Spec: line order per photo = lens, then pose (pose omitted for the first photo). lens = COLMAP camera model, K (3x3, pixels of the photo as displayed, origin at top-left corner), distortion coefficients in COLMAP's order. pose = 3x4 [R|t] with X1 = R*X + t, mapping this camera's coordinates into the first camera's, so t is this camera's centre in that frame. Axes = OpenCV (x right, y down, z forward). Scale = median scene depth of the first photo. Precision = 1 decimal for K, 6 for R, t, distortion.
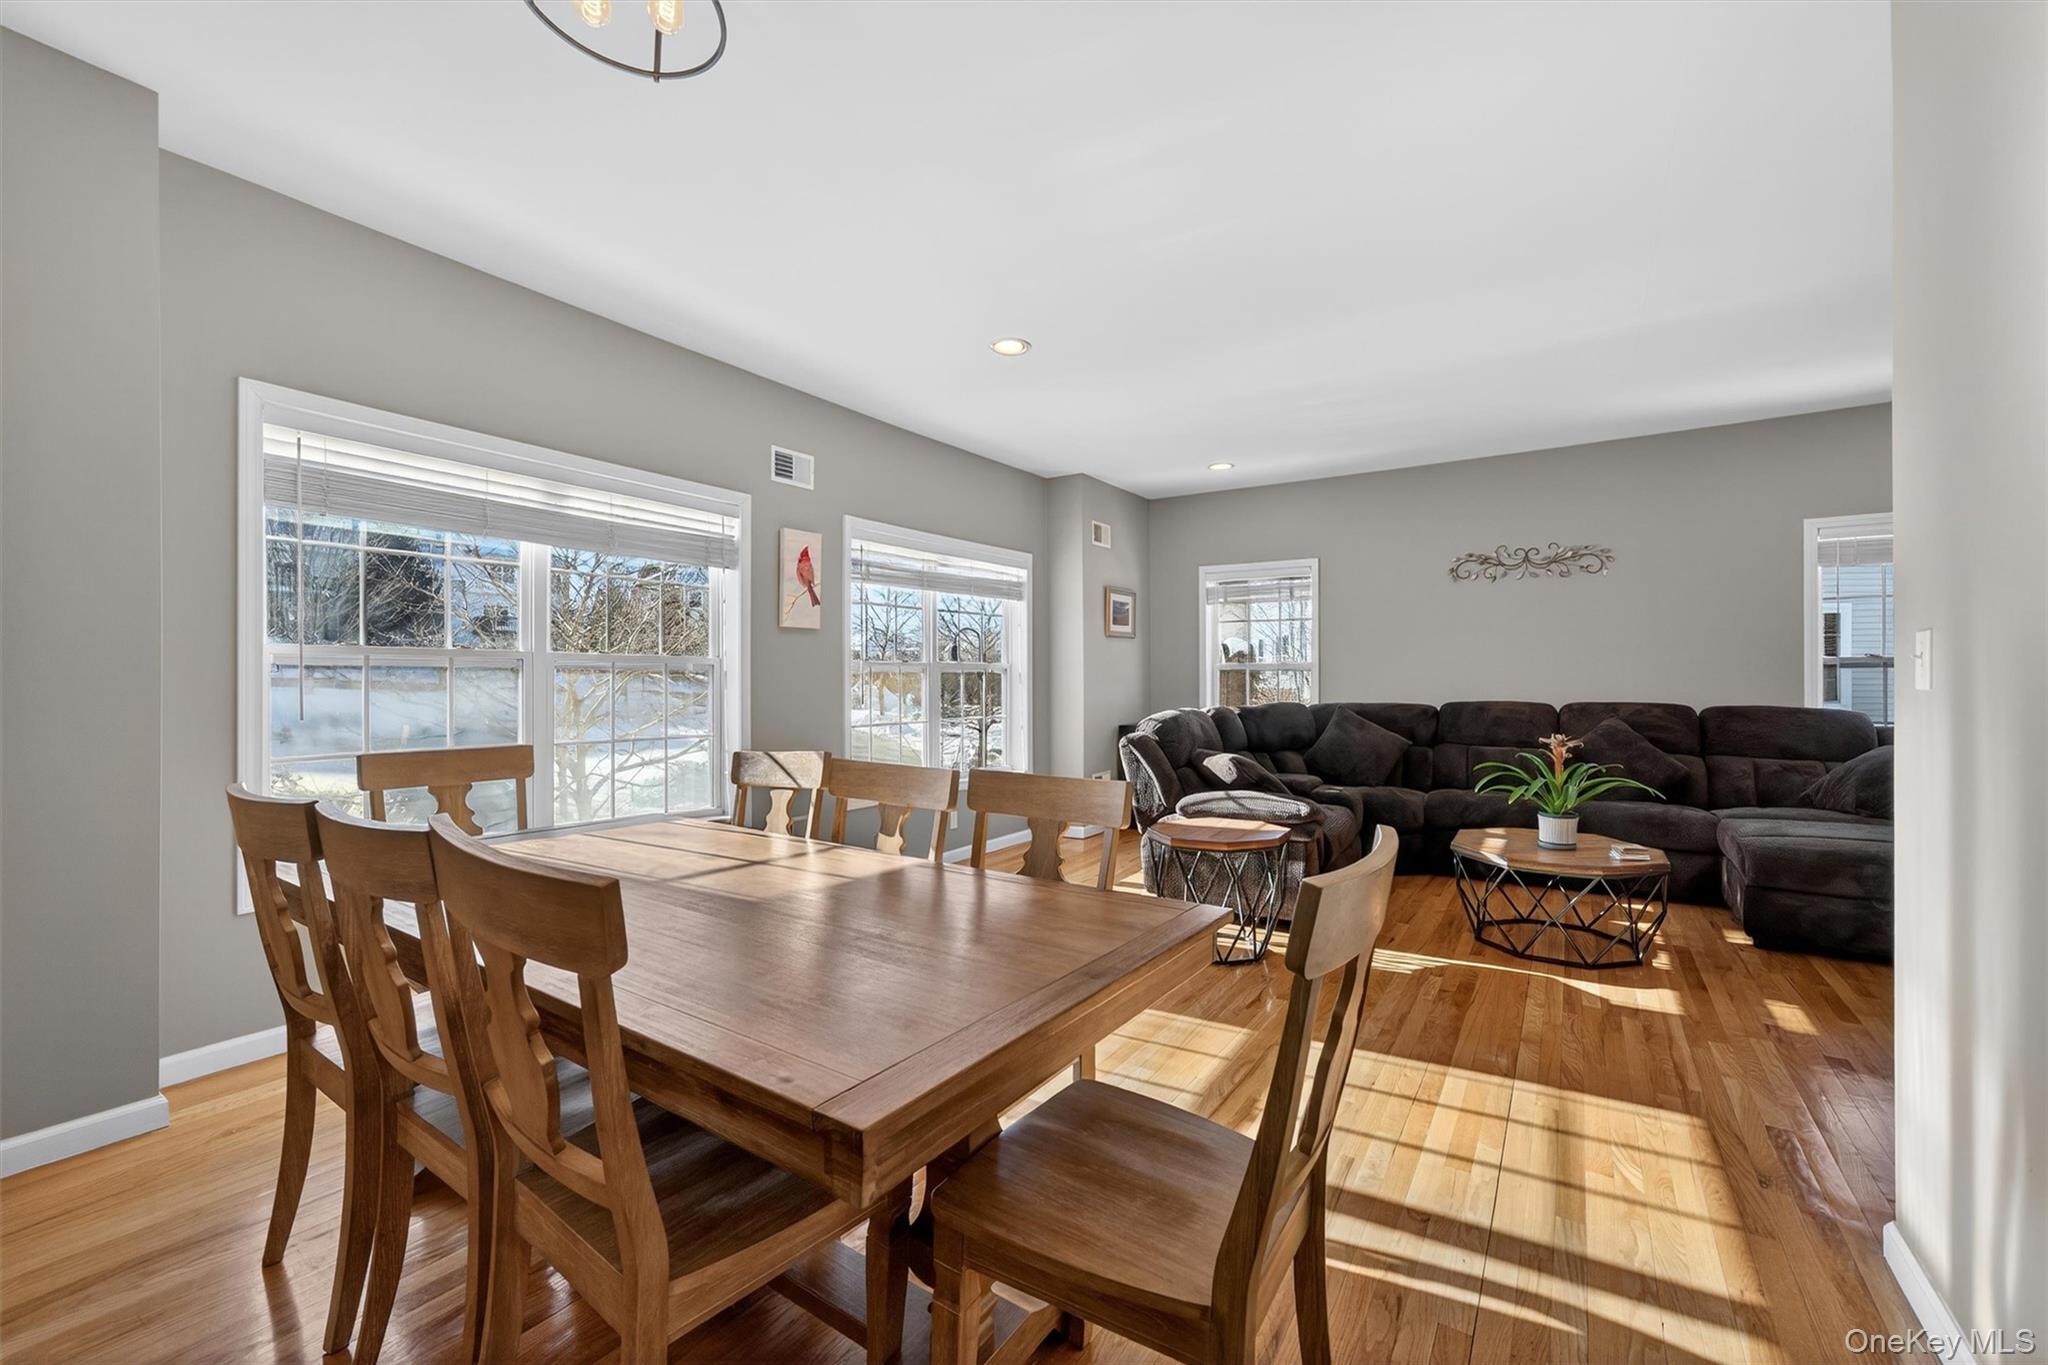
lens RADIAL K [[863.8, 0, 1019.7], [0, 863.8, 678.2], [0, 0, 1]] dist [-0.001952, 0.002310]
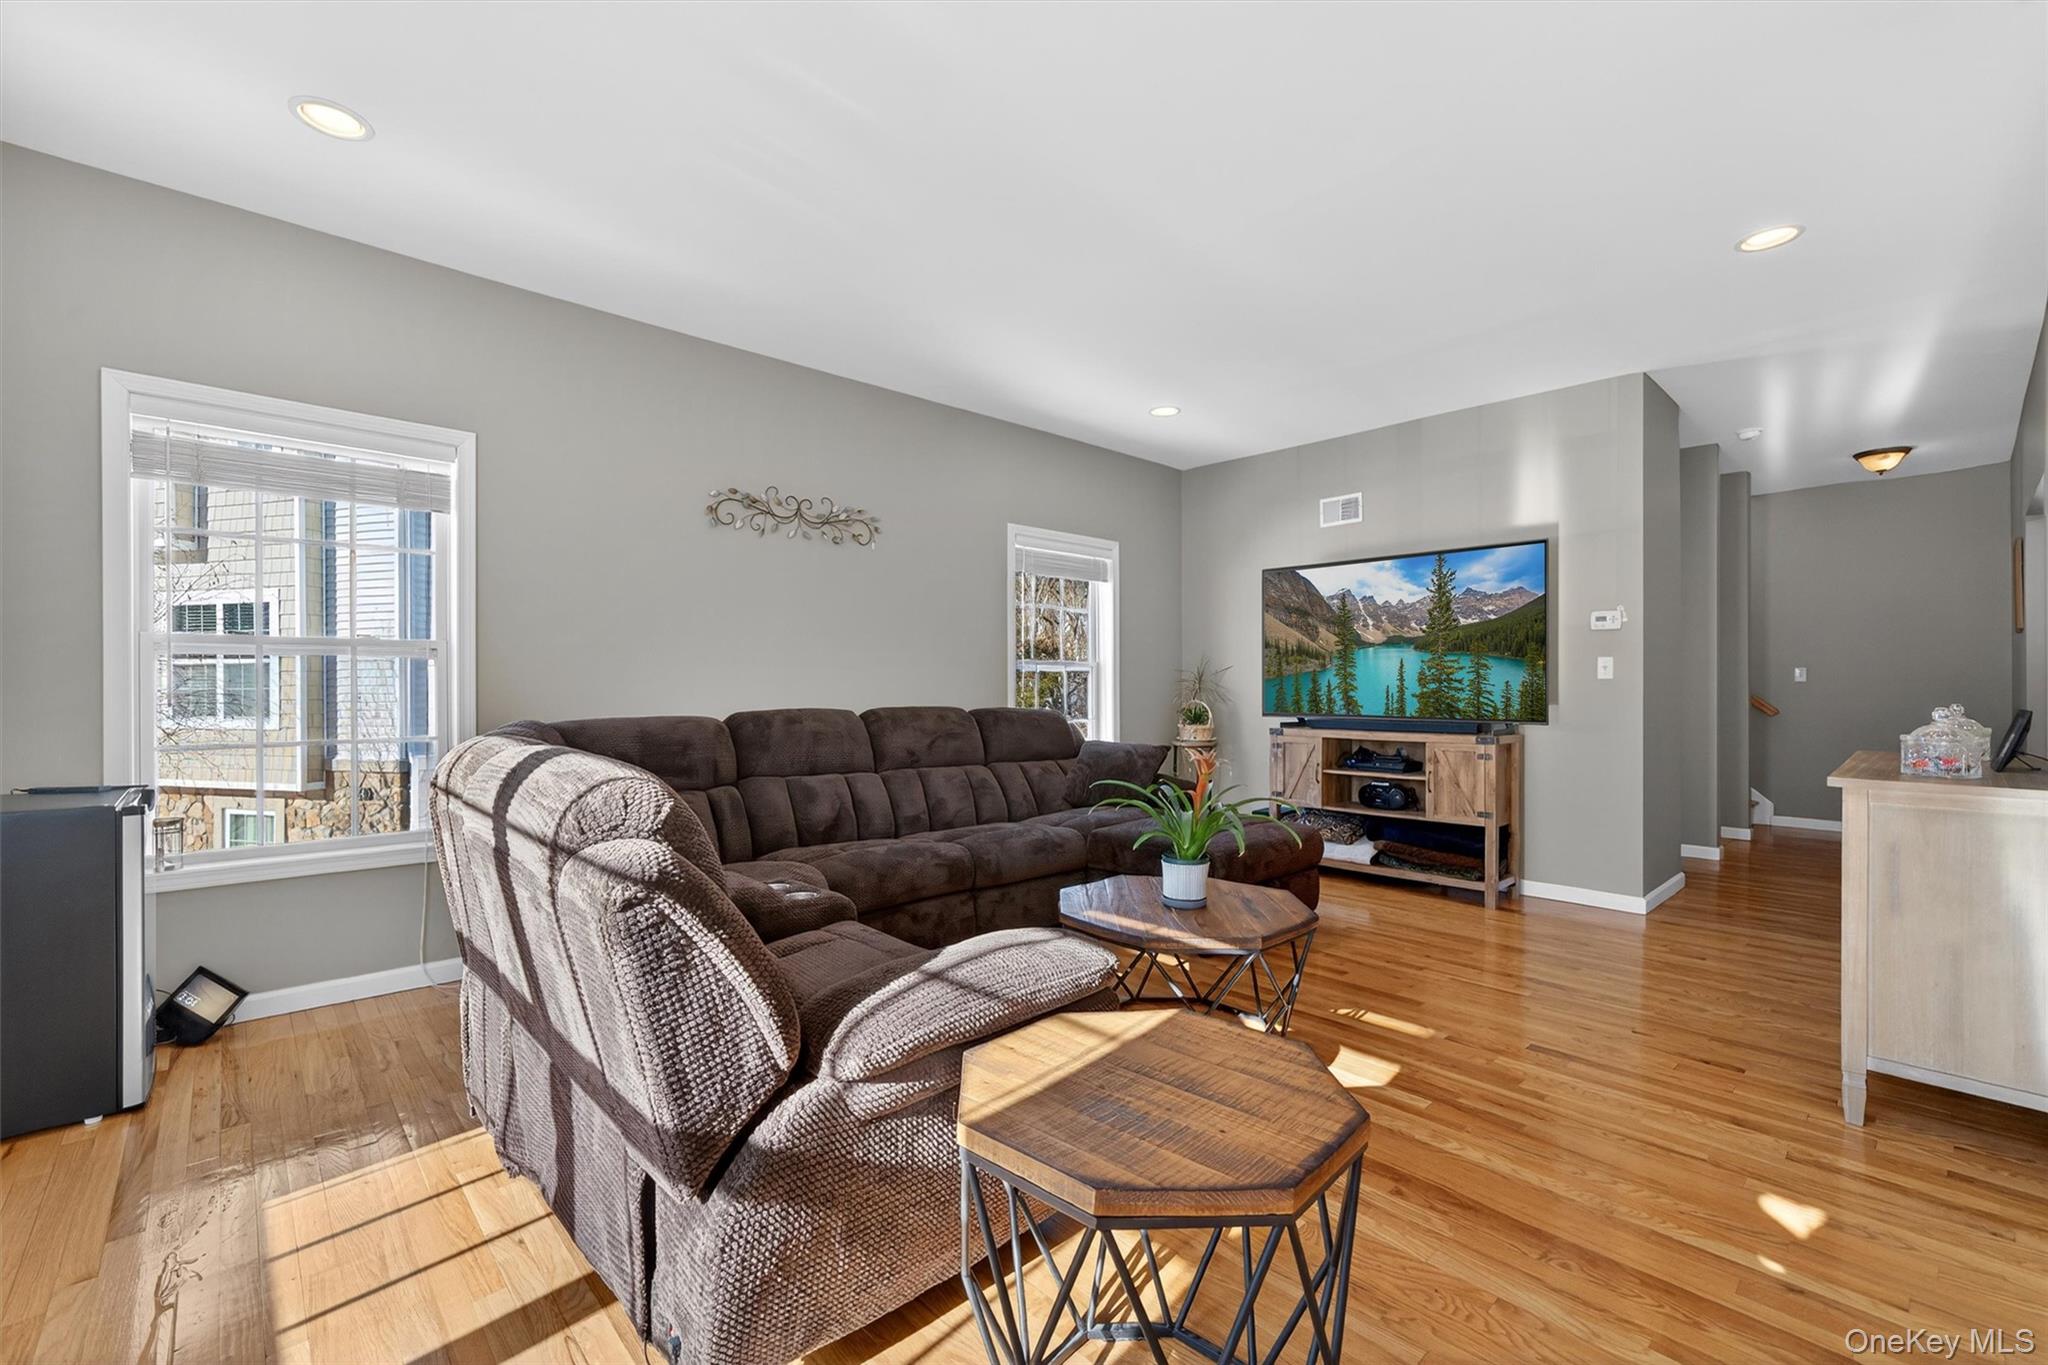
lens RADIAL K [[863.8, 0, 1019.7], [0, 863.8, 686.1], [0, 0, 1]] dist [-0.001952, 0.002310]
pose [[0.237113, 0.002767, 0.971478, -0.089223], [0.002537, 0.999991, -0.003468, 0.013492], [-0.971479, 0.003287, 0.237104, 0.728753]]
